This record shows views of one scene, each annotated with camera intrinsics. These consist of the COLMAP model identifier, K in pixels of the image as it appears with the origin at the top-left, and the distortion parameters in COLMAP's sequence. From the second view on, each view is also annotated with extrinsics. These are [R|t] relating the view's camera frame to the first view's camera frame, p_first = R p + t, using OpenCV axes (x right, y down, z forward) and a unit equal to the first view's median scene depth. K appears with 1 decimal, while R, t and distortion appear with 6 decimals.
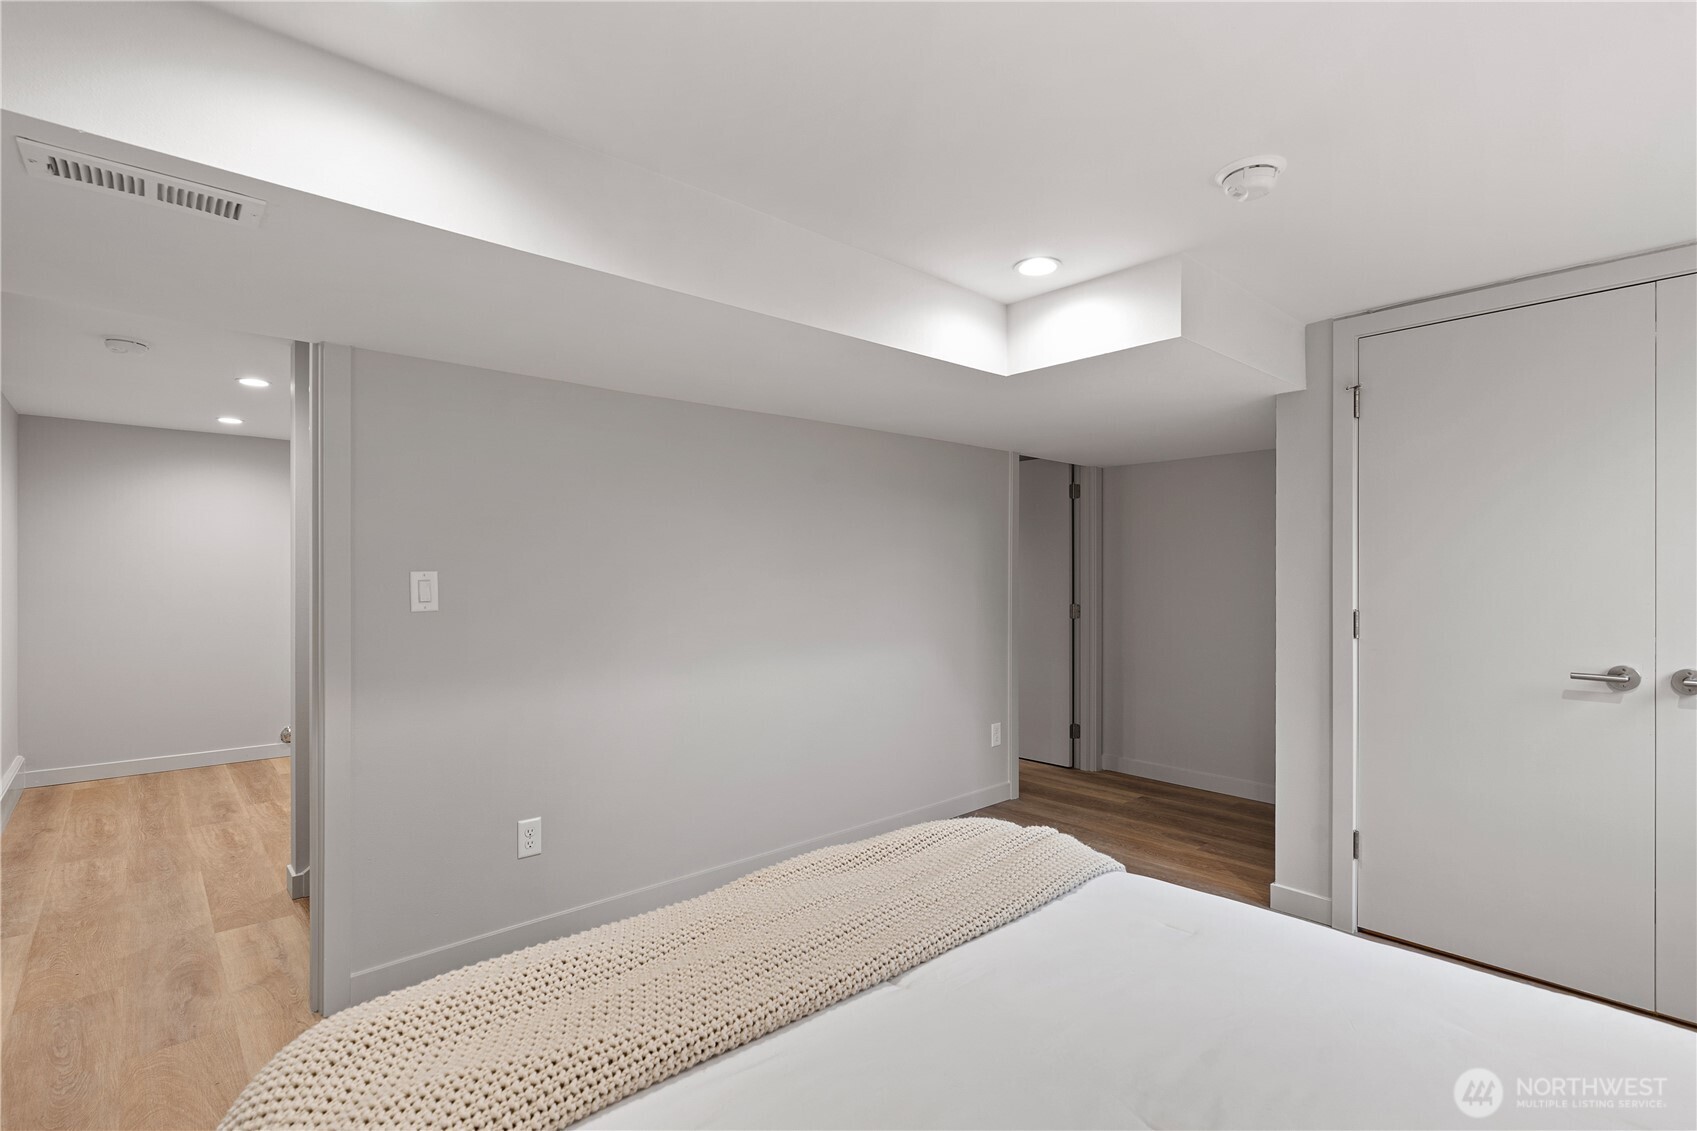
lens RADIAL K [[772.6, 0, 840.7], [0, 772.6, 568.5], [0, 0, 1]] dist [-0.019000, -0.000127]
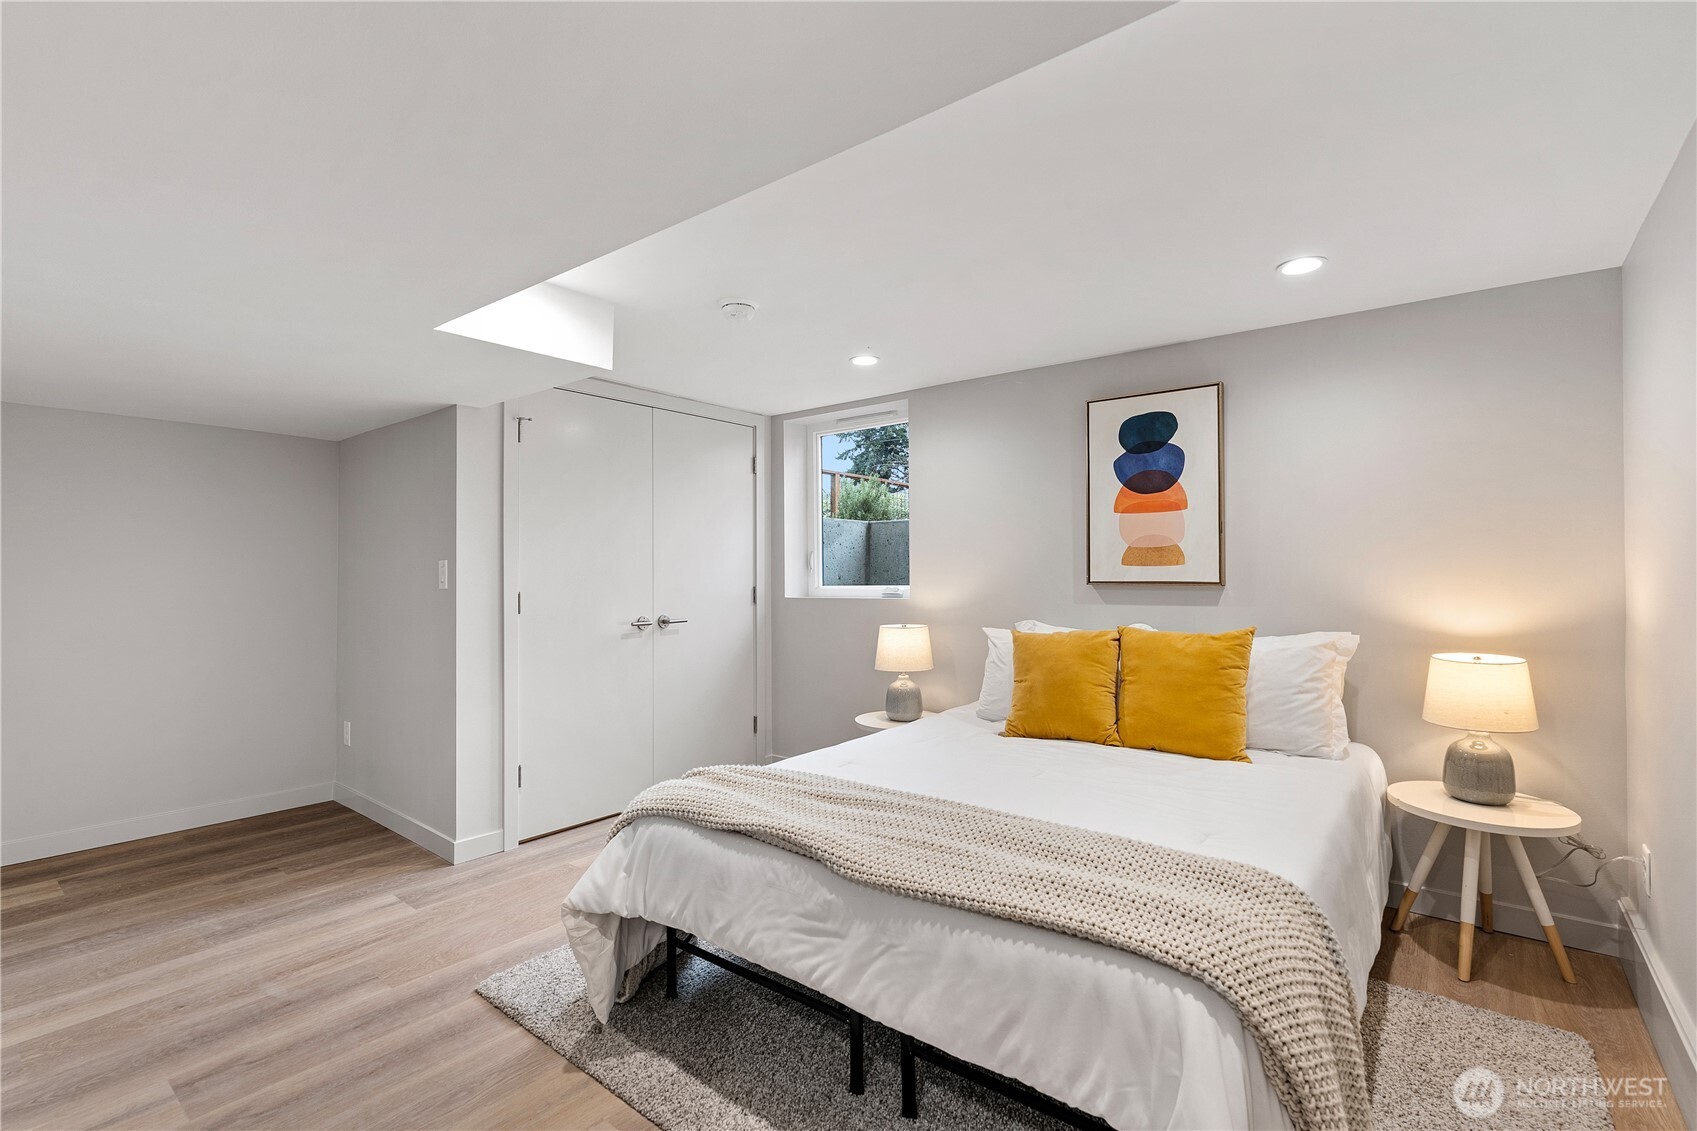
lens RADIAL K [[772.6, 0, 837.3], [0, 772.6, 565.5], [0, 0, 1]] dist [-0.019000, -0.000127]
pose [[-0.138914, -0.000735, 0.990304, -0.472320], [-0.001338, 0.999999, 0.000554, 0.005298], [-0.990304, -0.001248, -0.138915, 0.460845]]
